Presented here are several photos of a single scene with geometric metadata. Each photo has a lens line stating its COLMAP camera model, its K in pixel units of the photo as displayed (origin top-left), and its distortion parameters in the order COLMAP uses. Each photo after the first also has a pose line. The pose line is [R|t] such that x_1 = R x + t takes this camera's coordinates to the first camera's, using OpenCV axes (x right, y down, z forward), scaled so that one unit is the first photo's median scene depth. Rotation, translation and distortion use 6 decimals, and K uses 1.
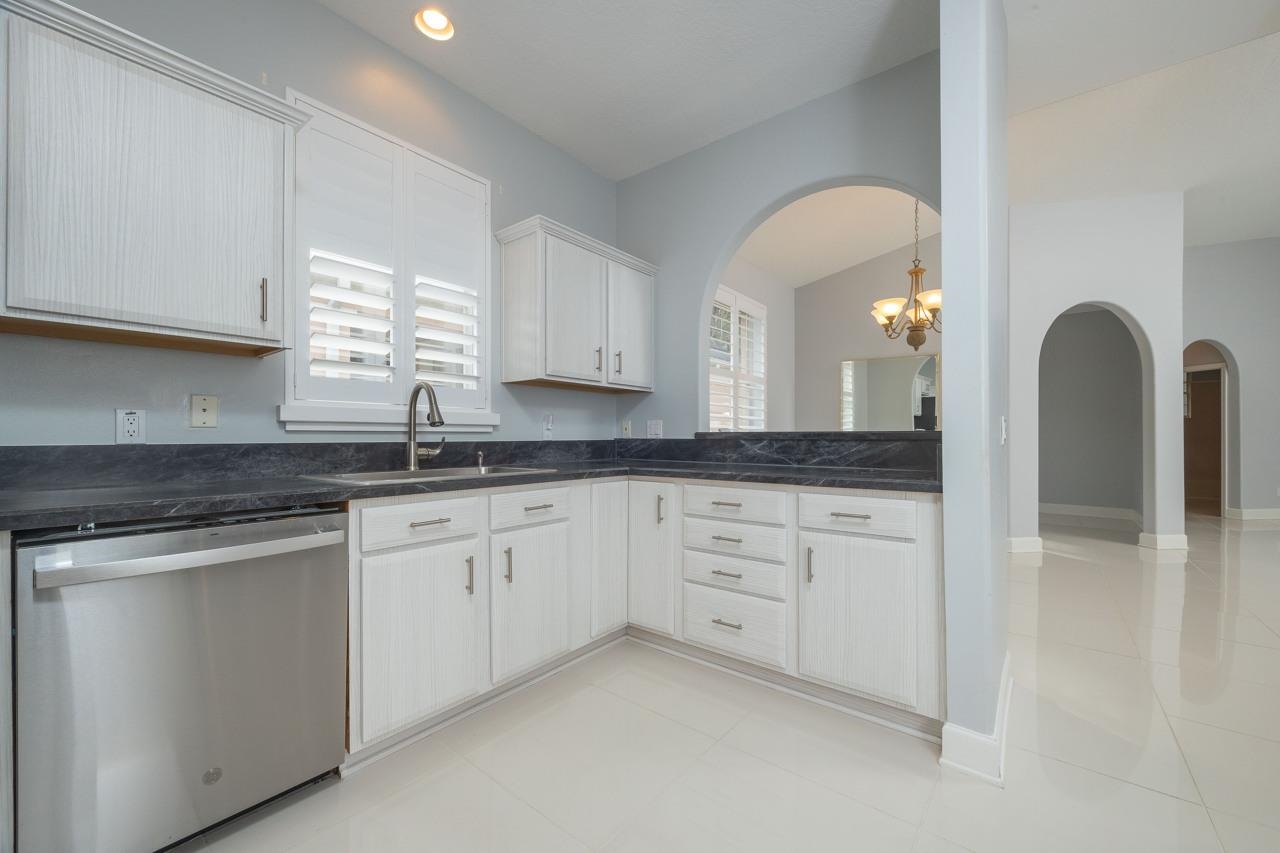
lens RADIAL K [[482.9, 0, 640.2], [0, 482.9, 430.4], [0, 0, 1]] dist [-0.000922, -0.000021]
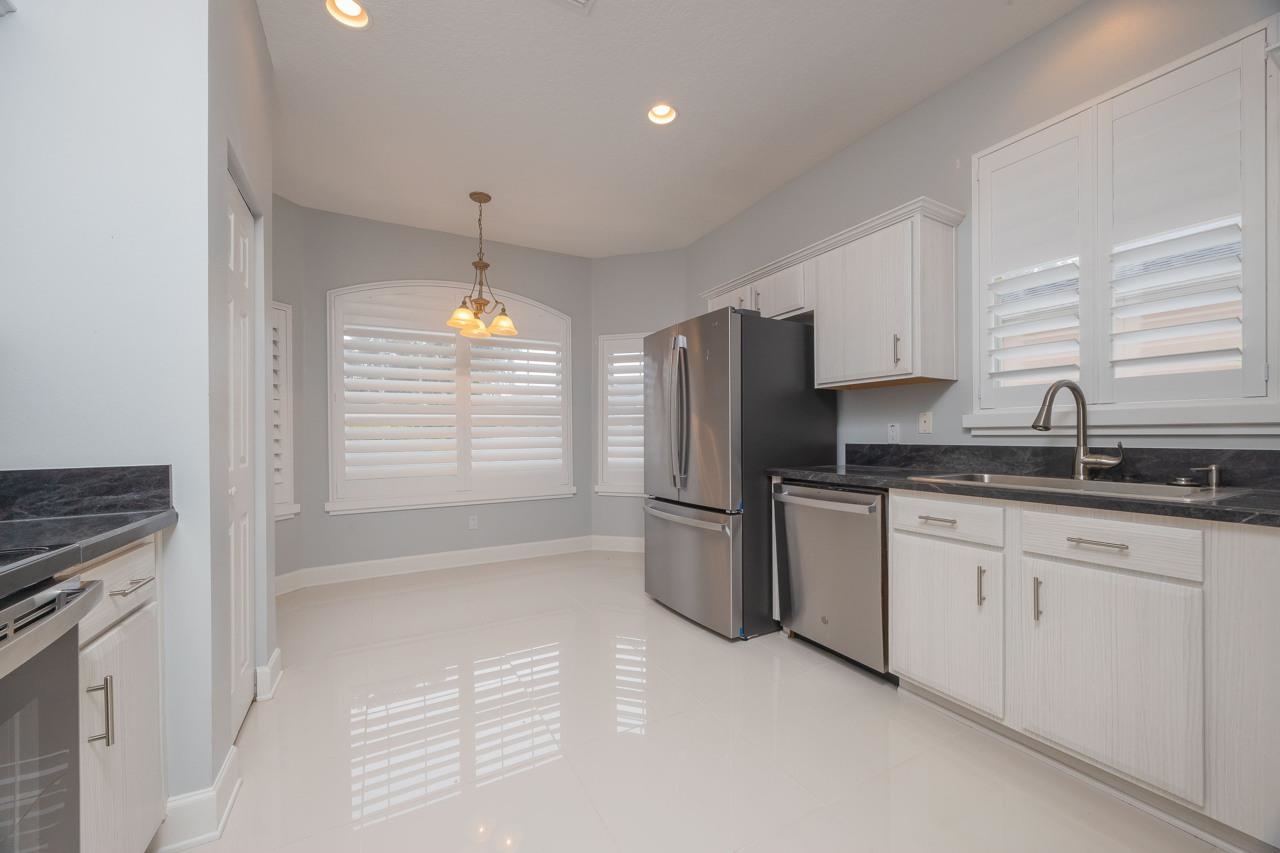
lens RADIAL K [[482.9, 0, 640.2], [0, 482.9, 430.4], [0, 0, 1]] dist [-0.000922, -0.000021]
pose [[-0.364441, -0.014859, -0.931108, 0.571990], [0.005253, 0.999824, -0.018011, 0.004883], [0.931212, -0.011455, -0.364299, 0.530052]]
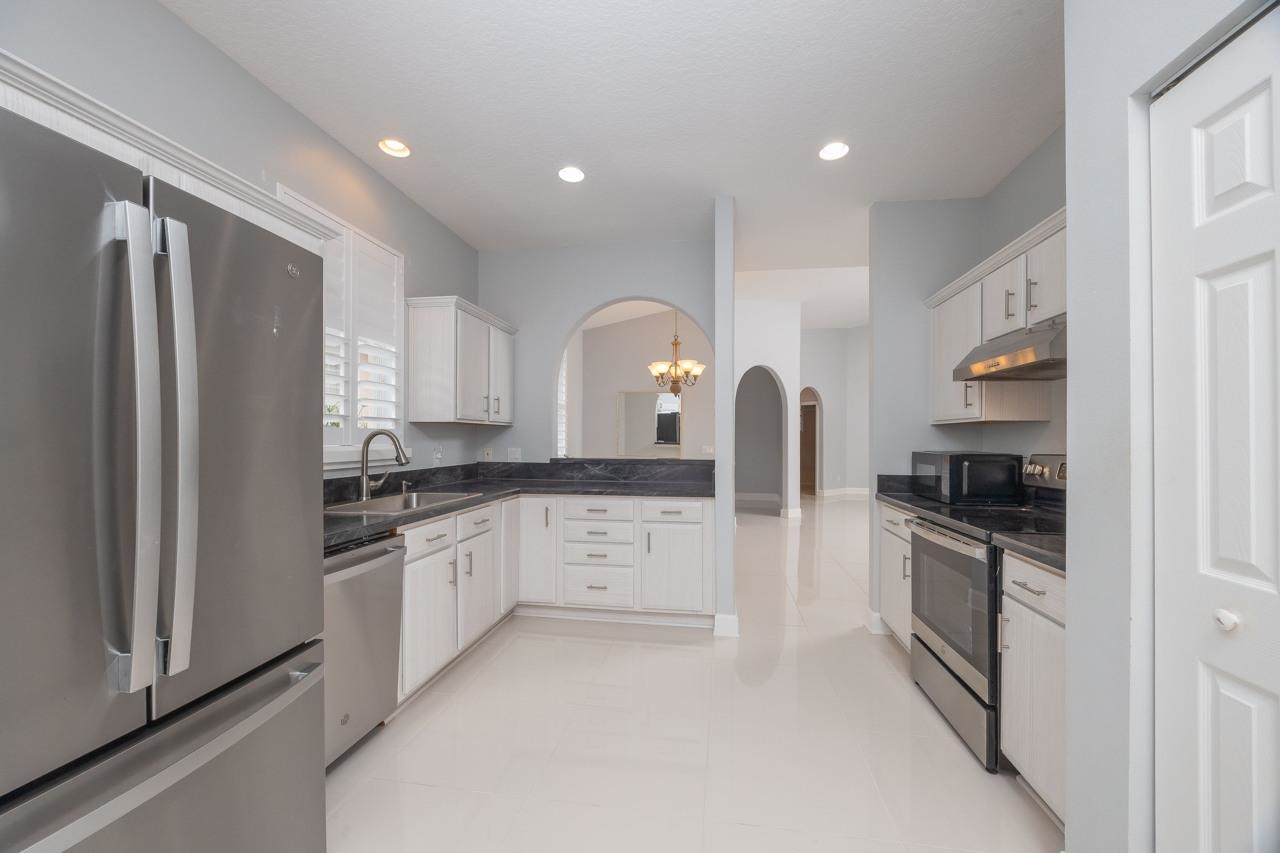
lens RADIAL K [[509.7, 0, 641.8], [0, 509.7, 407.5], [0, 0, 1]] dist [-0.062585, -0.000039]
pose [[0.855665, 0.033256, 0.516460, -0.485604], [-0.013491, 0.999027, -0.041979, -0.097340], [-0.517354, 0.028953, 0.855281, -0.422281]]
